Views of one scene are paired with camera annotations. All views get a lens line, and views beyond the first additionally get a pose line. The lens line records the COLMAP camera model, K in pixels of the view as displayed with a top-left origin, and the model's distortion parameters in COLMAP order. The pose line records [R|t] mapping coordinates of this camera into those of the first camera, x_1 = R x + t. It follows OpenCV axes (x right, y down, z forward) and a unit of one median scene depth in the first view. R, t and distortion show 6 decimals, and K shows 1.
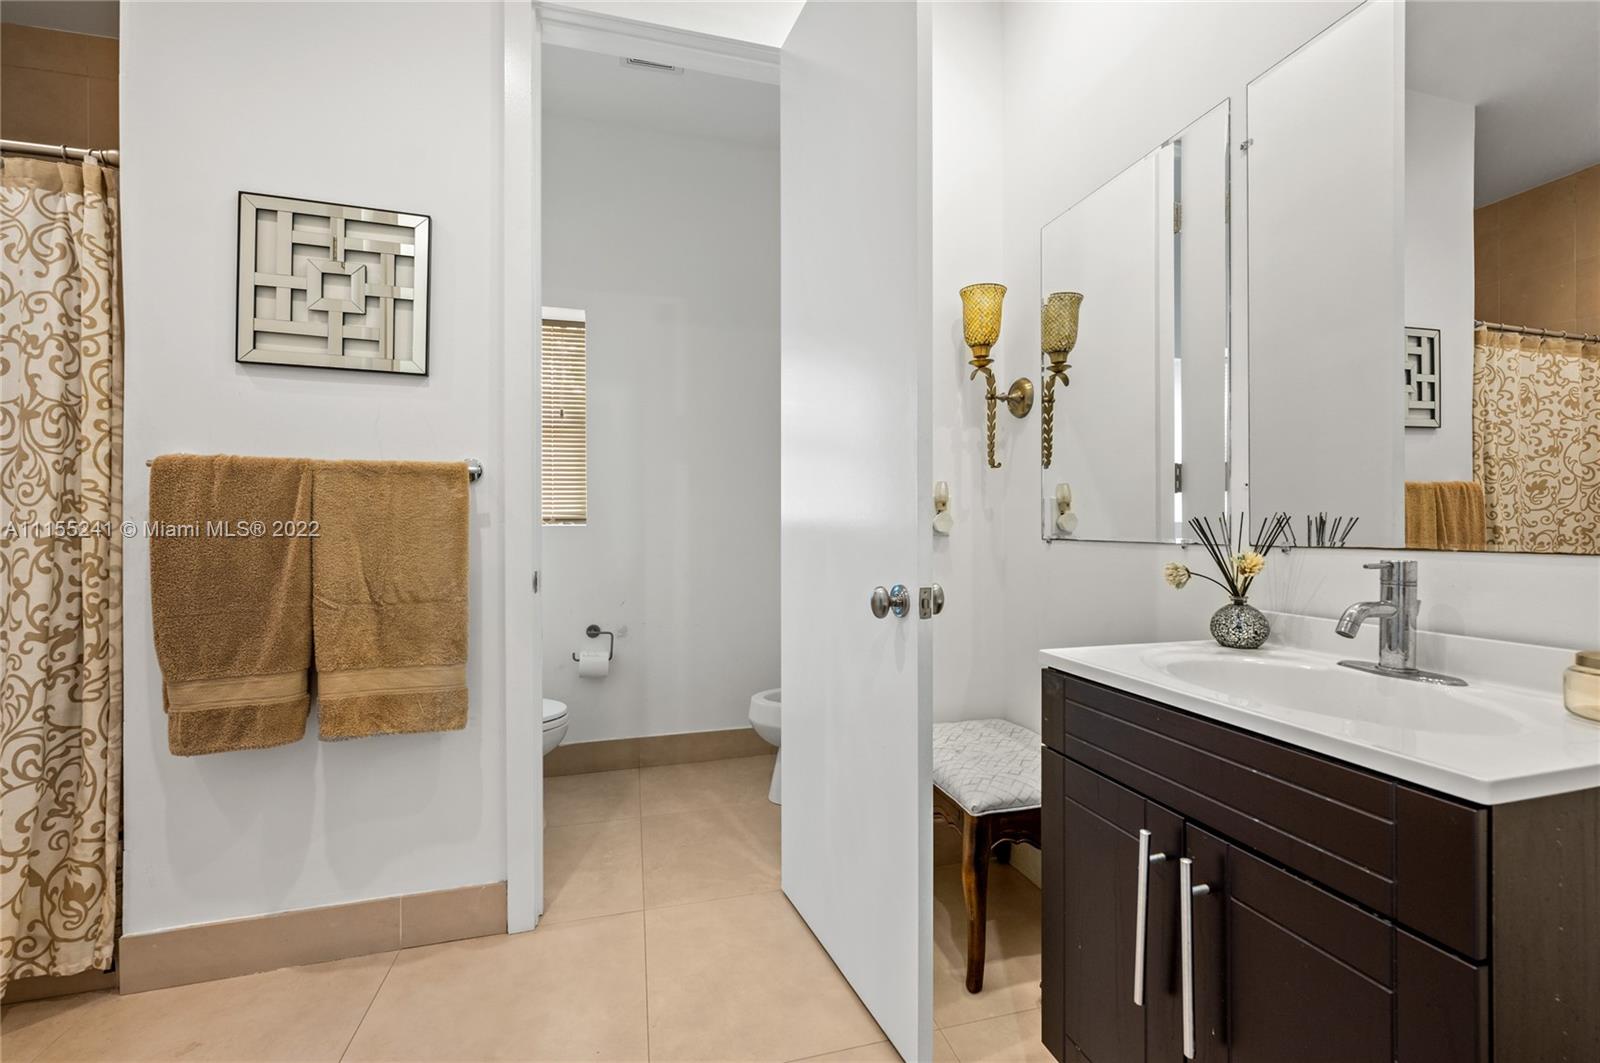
lens RADIAL K [[641.2, 0, 800.5], [0, 641.2, 525.3], [0, 0, 1]] dist [0.009303, 0.000167]
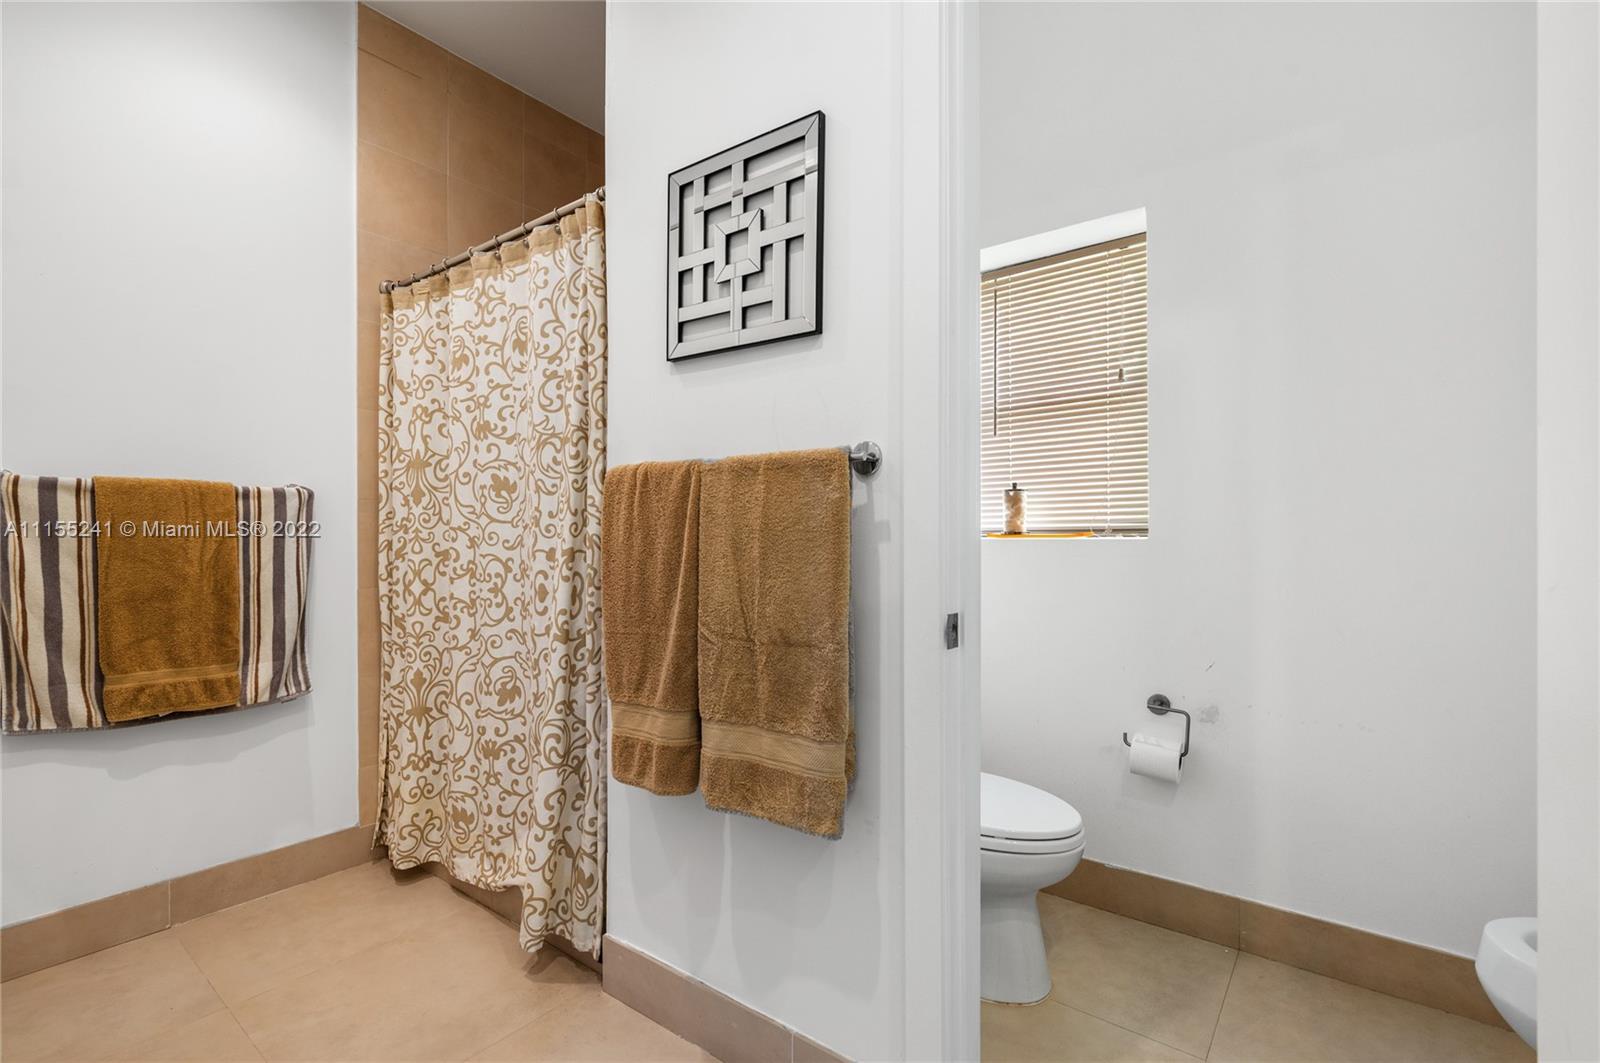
lens RADIAL K [[713.3, 0, 801.4], [0, 713.3, 537.2], [0, 0, 1]] dist [-0.002334, 0.000494]
pose [[0.605190, -0.000056, -0.796081, 0.052749], [-0.001329, 0.999999, -0.001081, -0.001044], [0.796080, 0.001712, 0.605189, 0.557909]]
